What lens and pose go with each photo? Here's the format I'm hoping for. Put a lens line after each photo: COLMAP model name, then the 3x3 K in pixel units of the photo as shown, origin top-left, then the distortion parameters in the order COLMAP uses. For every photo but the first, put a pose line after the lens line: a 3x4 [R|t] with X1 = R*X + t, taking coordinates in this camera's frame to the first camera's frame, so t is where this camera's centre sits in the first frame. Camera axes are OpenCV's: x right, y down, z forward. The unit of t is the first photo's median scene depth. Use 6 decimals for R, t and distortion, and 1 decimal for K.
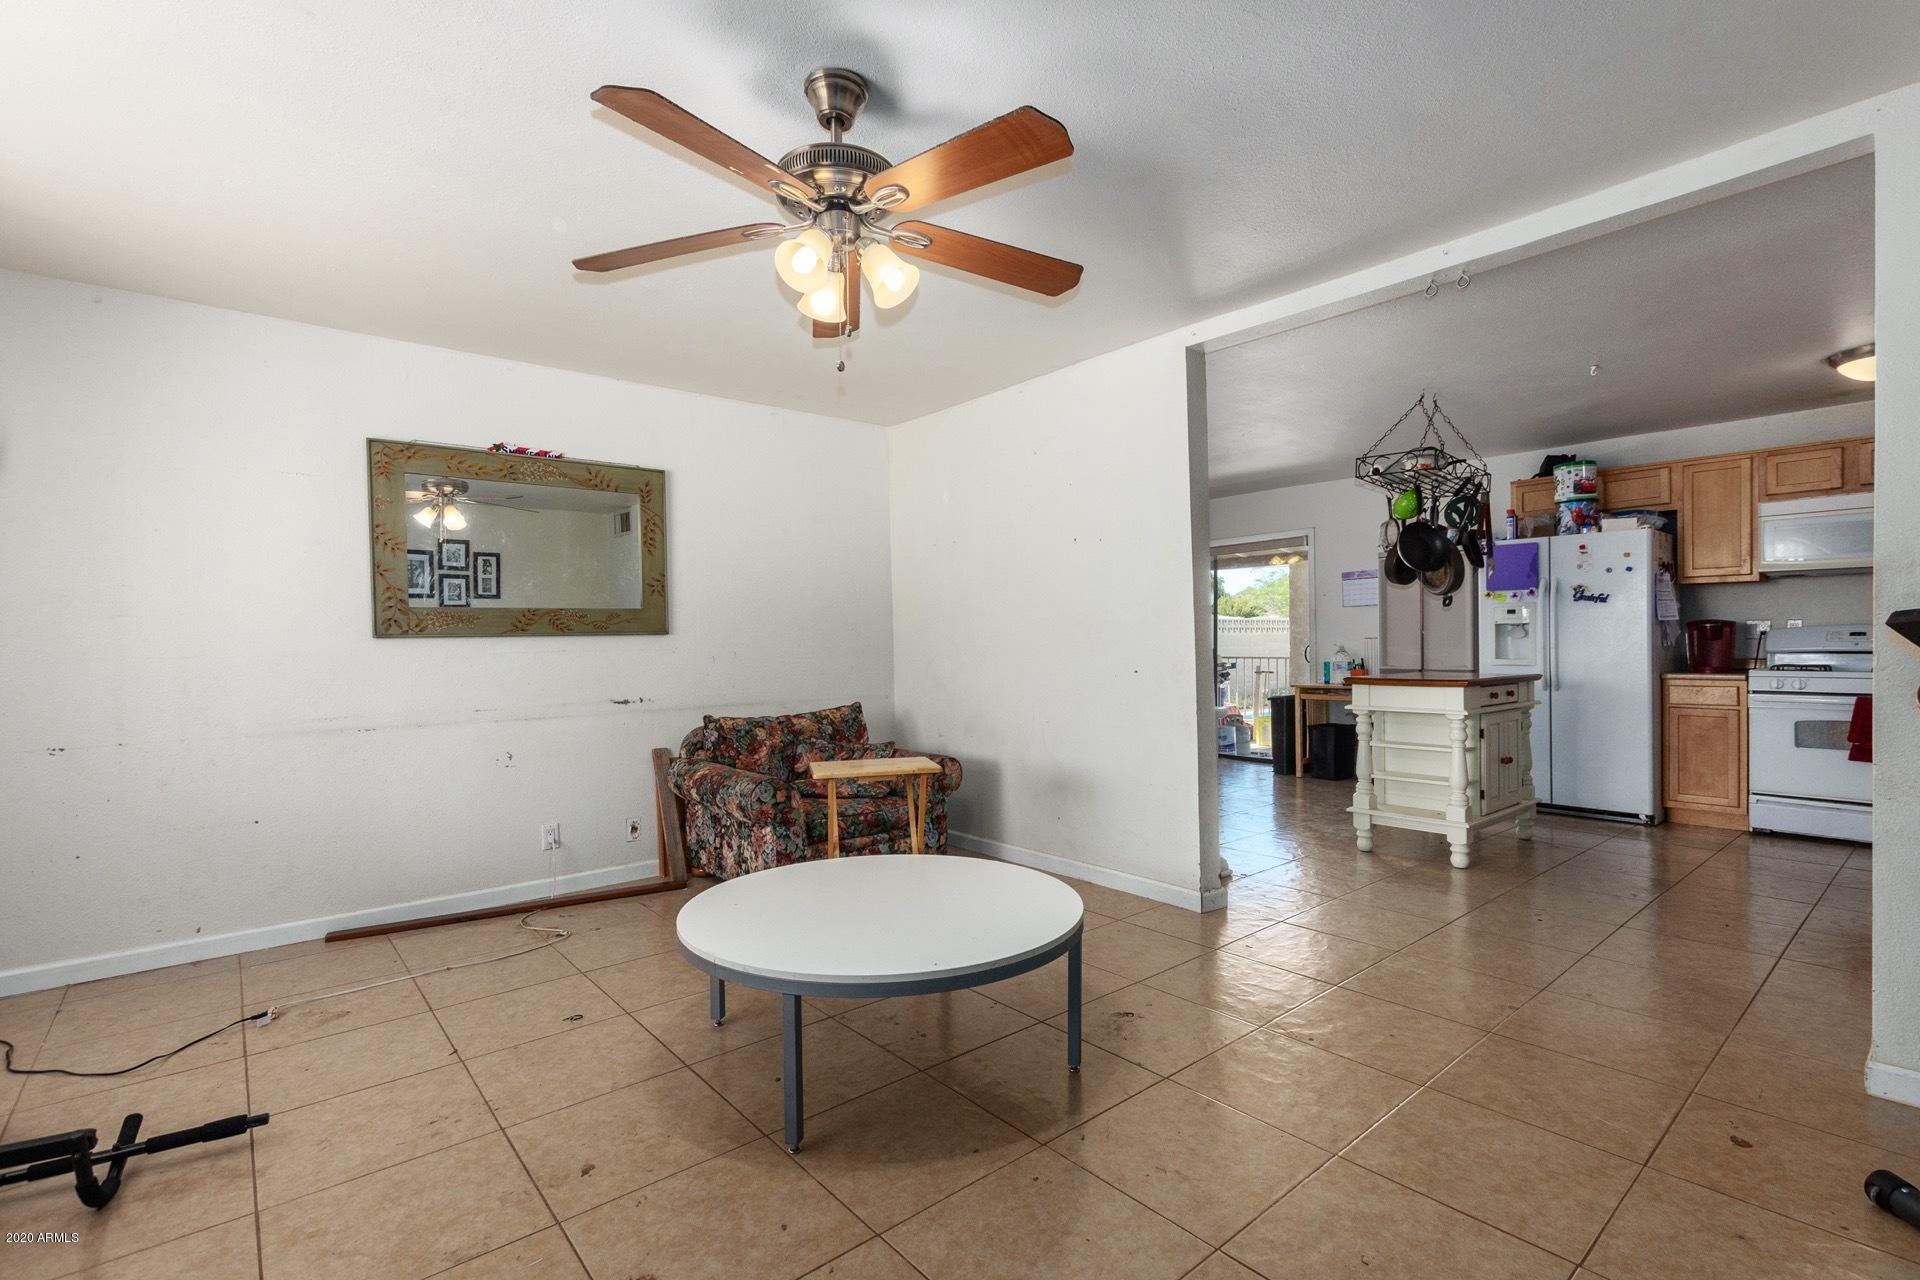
lens RADIAL K [[878.2, 0, 969.8], [0, 878.2, 641.4], [0, 0, 1]] dist [0.011999, -0.001221]
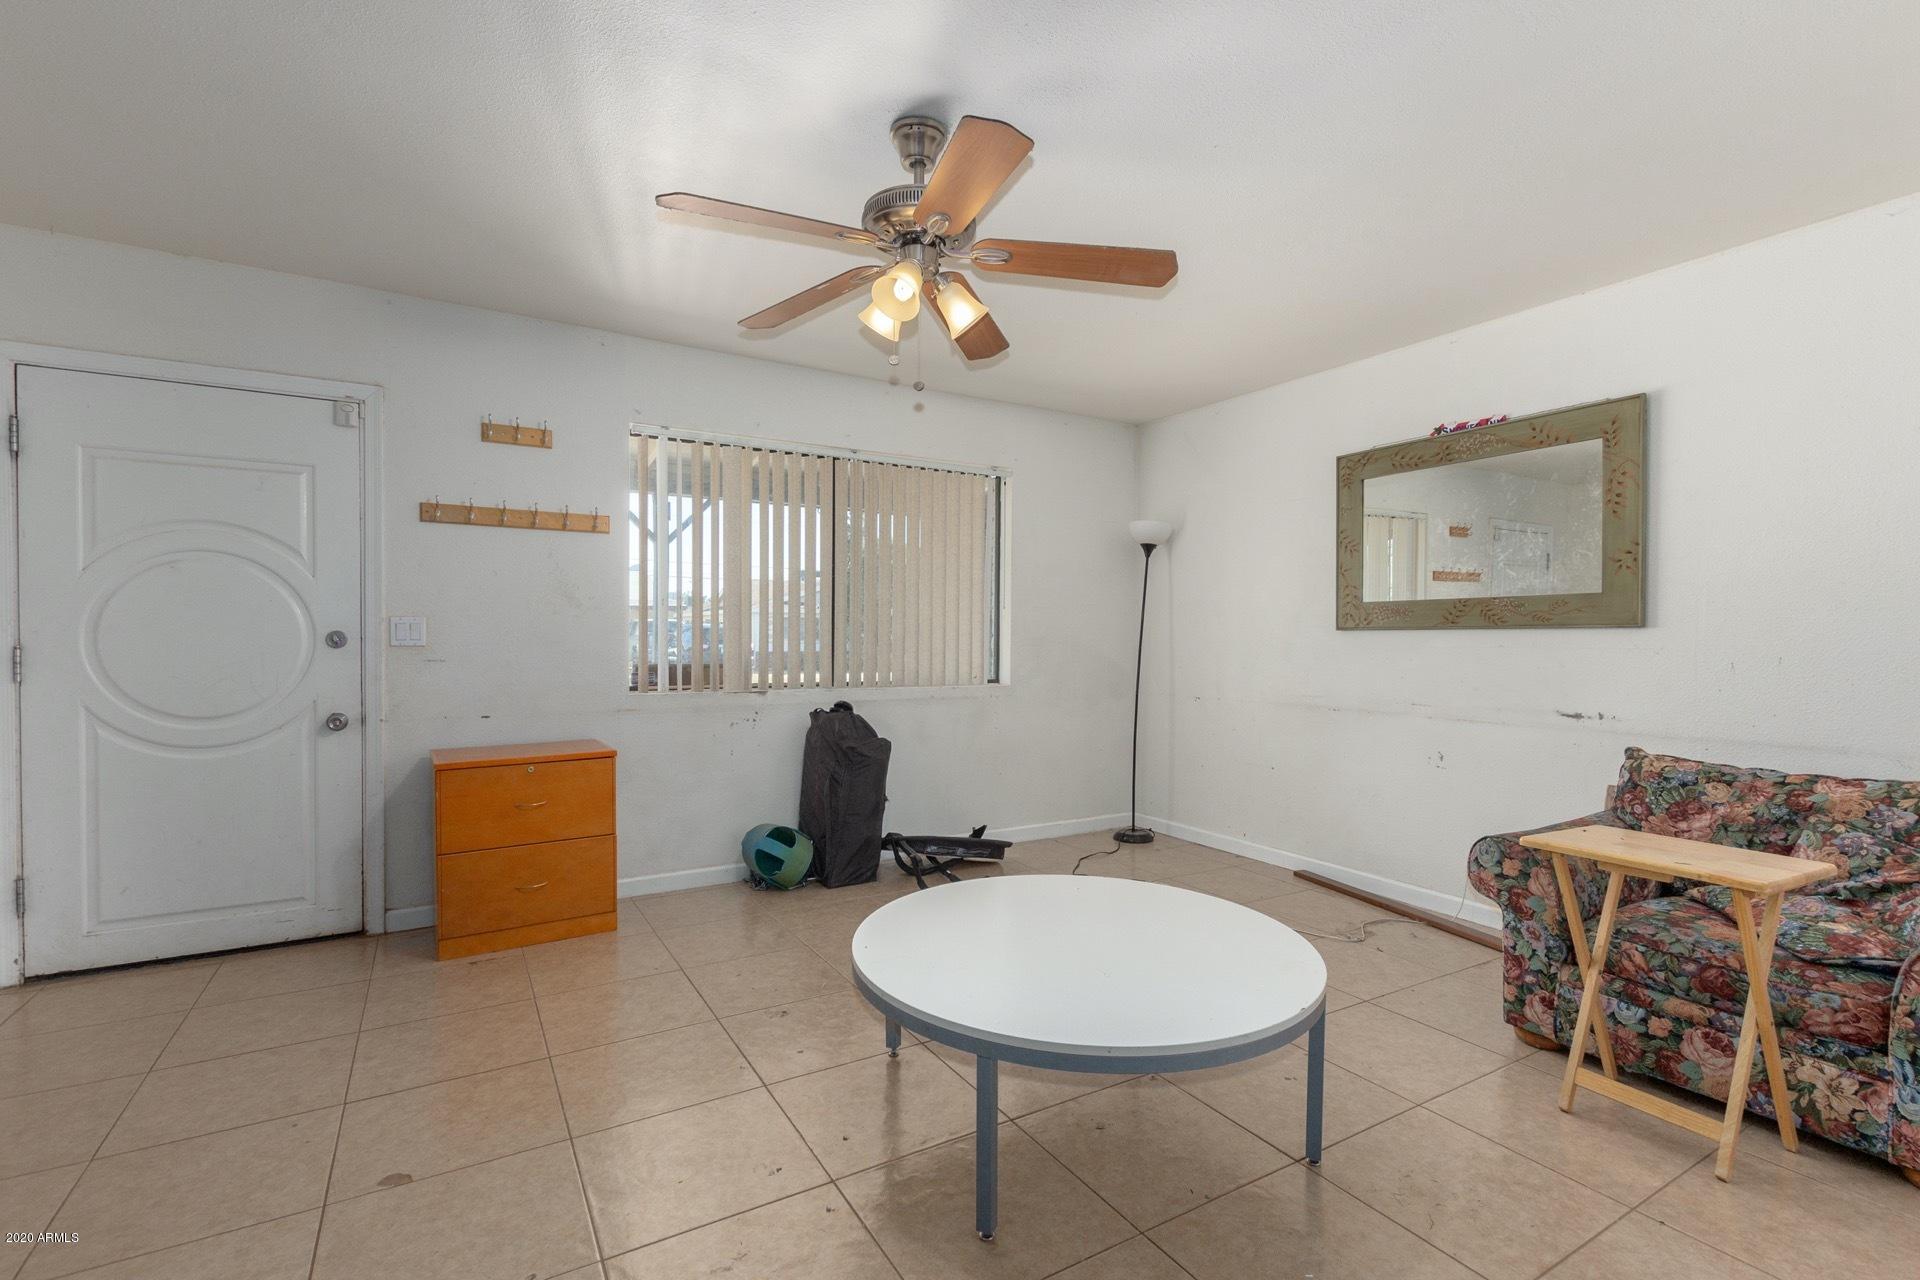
lens RADIAL K [[878.2, 0, 958.6], [0, 878.2, 646.8], [0, 0, 1]] dist [0.011999, -0.001221]
pose [[-0.171083, 0.024296, -0.984957, 0.474193], [-0.004970, 0.999662, 0.025522, -0.008527], [0.985244, 0.009262, -0.170904, 0.627217]]
